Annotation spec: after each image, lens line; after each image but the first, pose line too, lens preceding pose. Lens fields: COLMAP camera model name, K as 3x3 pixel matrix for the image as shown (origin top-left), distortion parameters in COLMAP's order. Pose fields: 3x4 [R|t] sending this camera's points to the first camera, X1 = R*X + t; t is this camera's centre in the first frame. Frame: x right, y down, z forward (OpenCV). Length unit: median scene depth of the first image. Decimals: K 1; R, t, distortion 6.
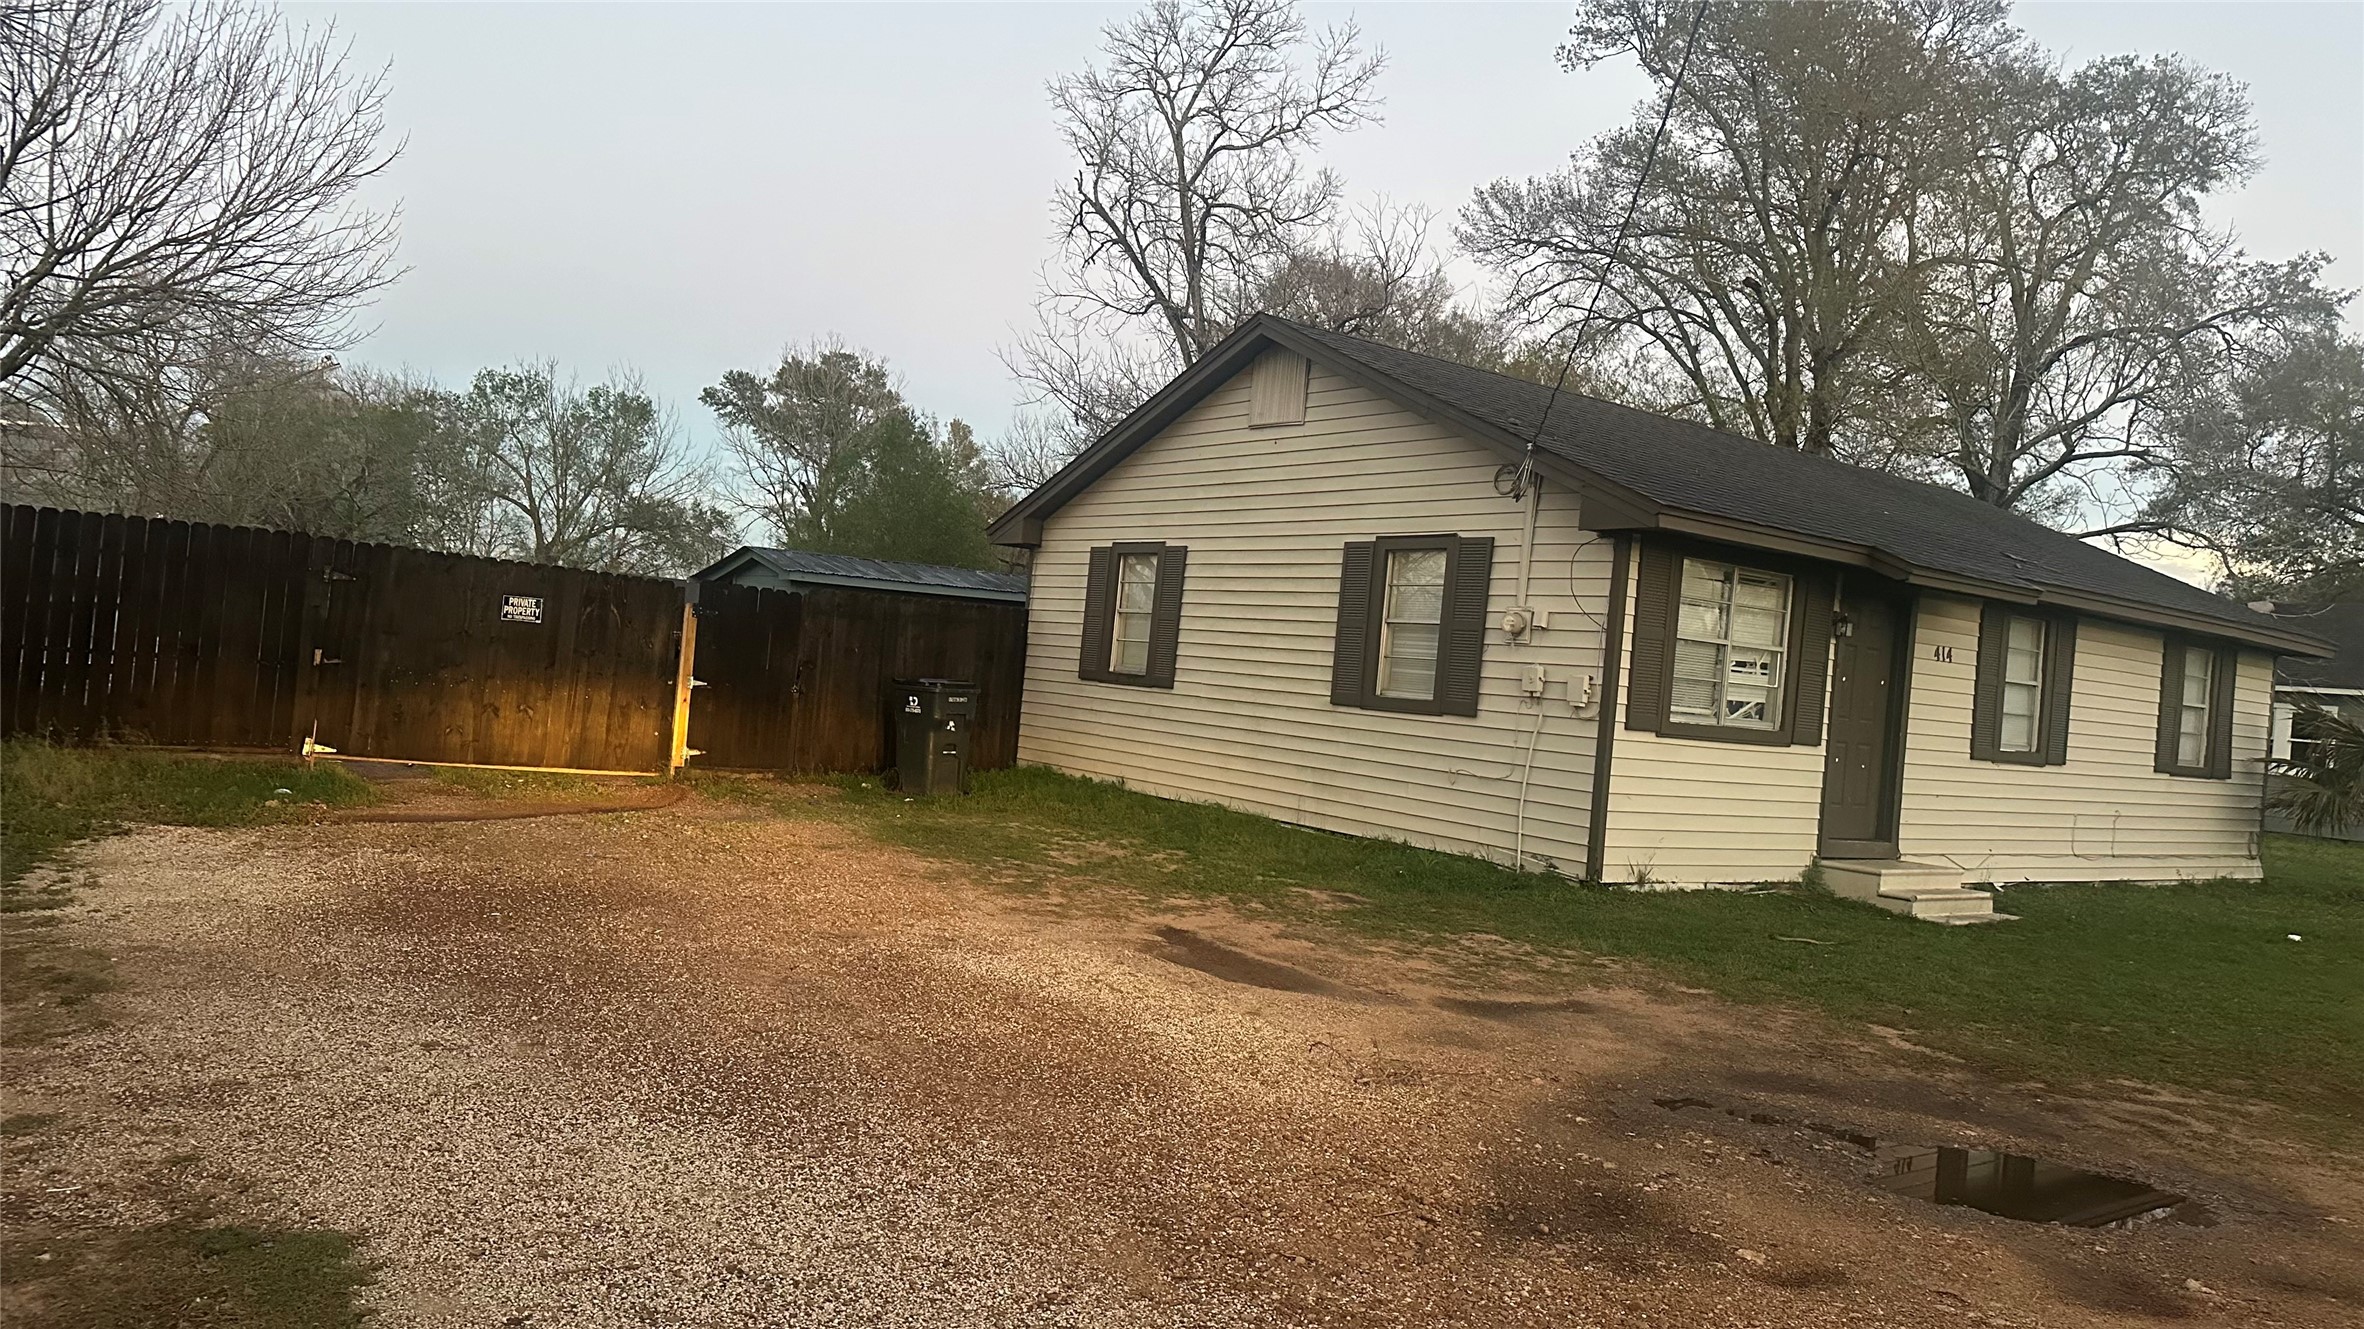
lens RADIAL K [[1688.4, 0, 1183.7], [0, 1688.4, 653.4], [0, 0, 1]] dist [0.034665, -0.022299]
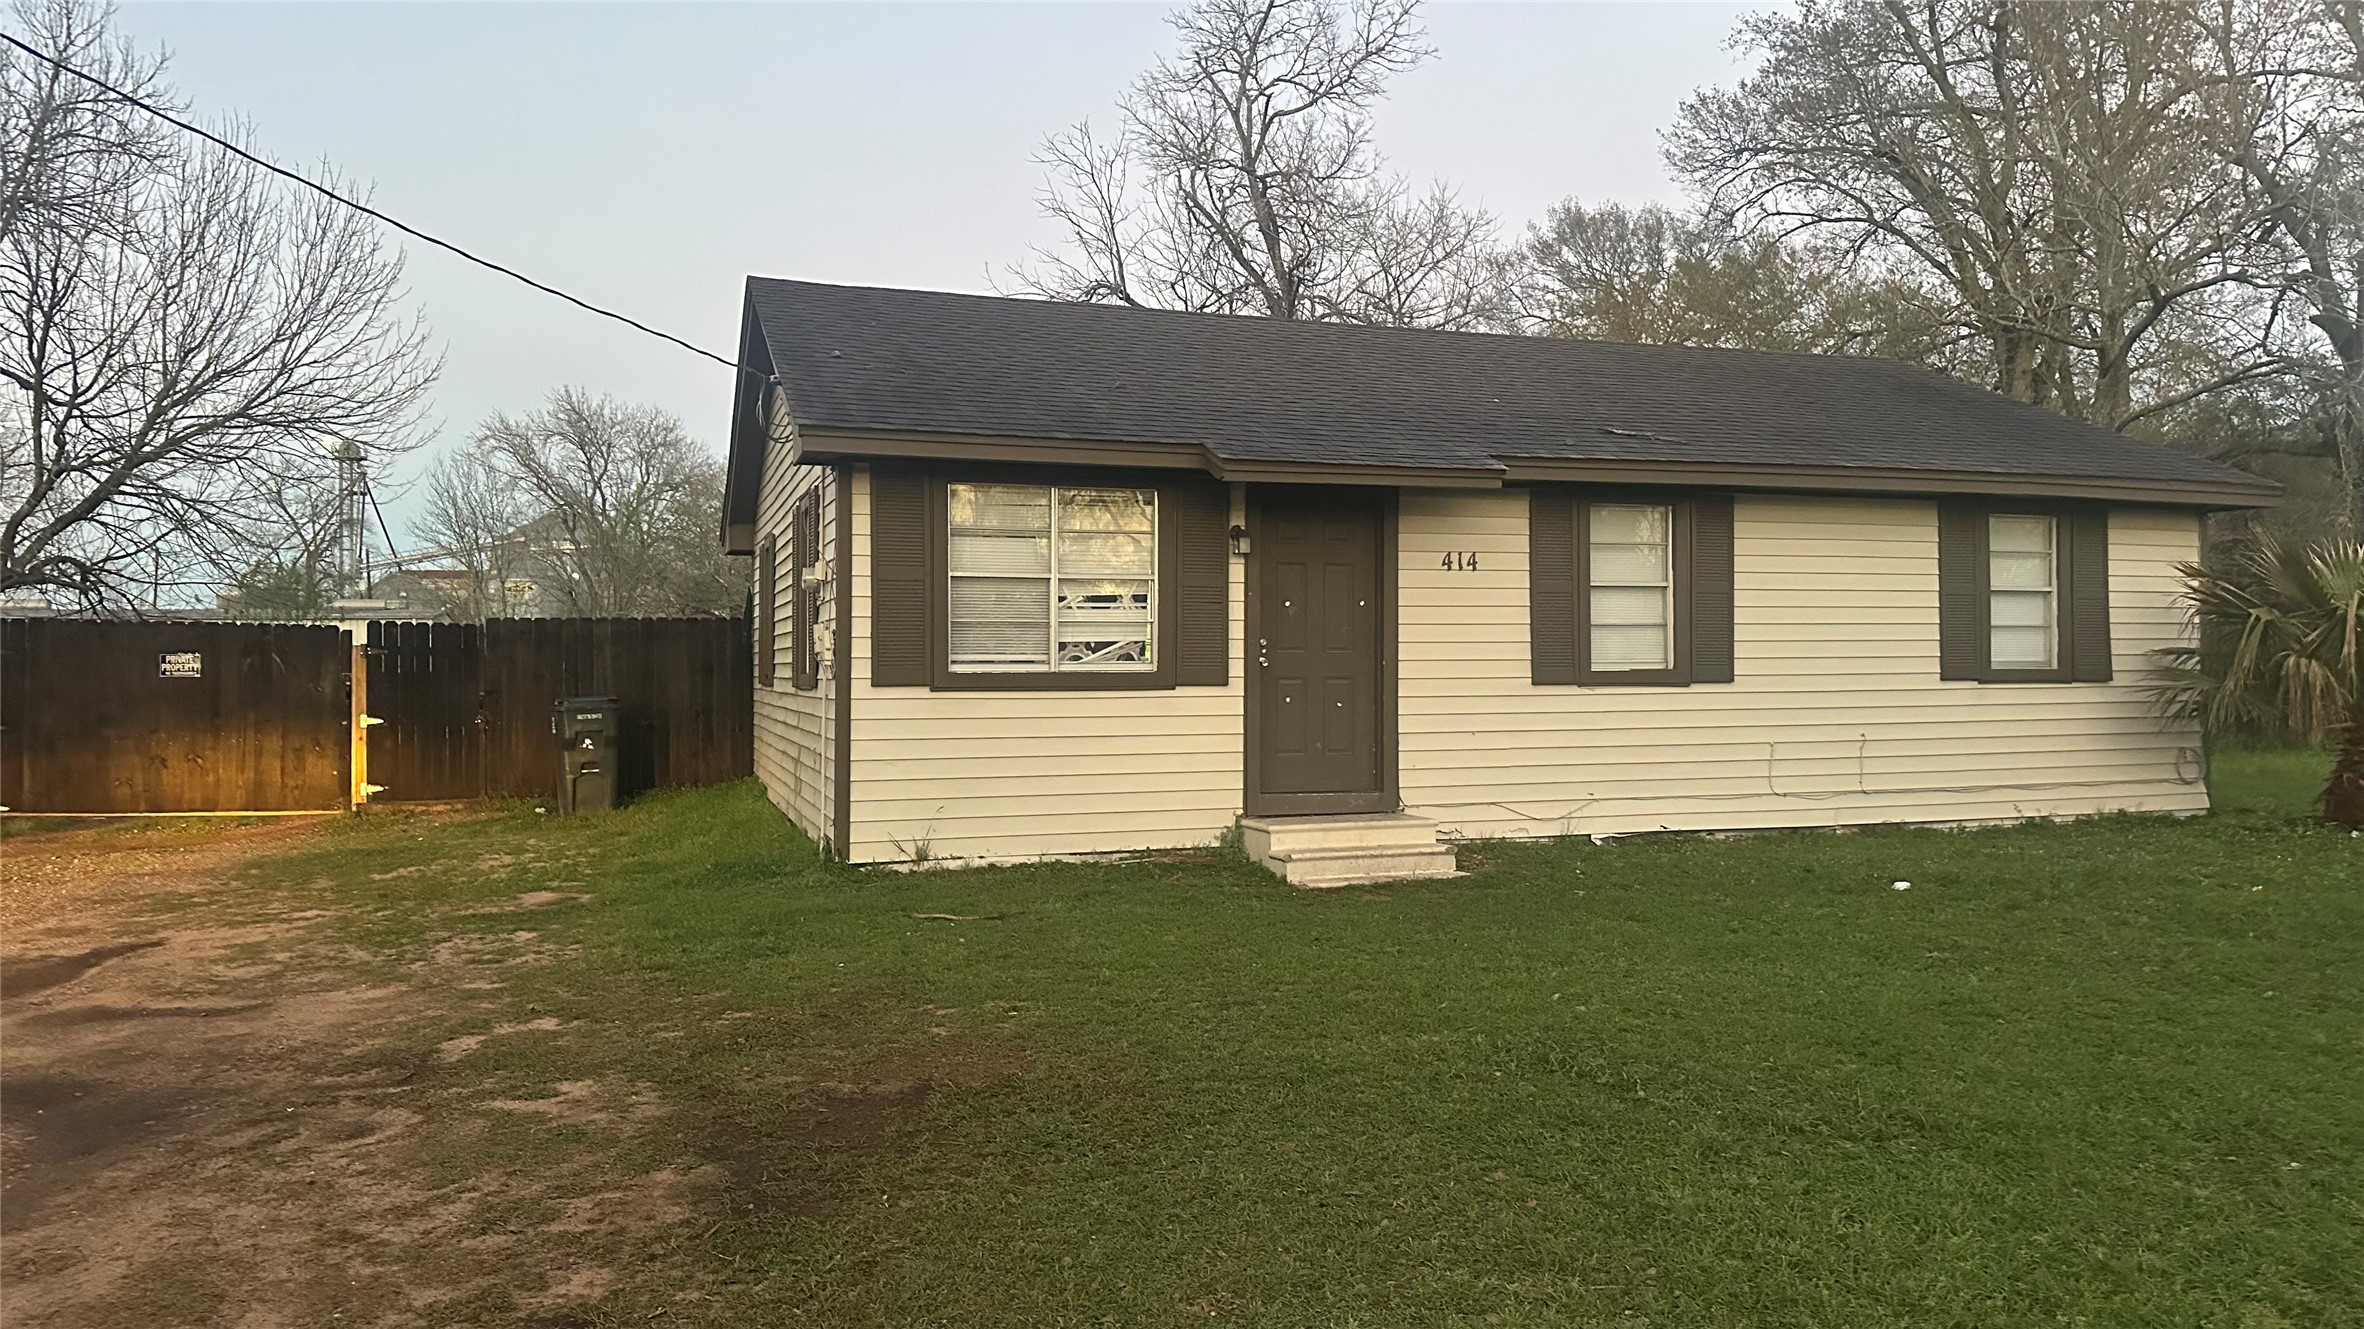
lens RADIAL K [[1688.4, 0, 1184.6], [0, 1688.4, 657.9], [0, 0, 1]] dist [0.034665, -0.022299]
pose [[0.947886, -0.093899, -0.304458, 0.549607], [0.091419, 0.995560, -0.022425, 0.052156], [0.305211, -0.006577, 0.952262, 0.174802]]
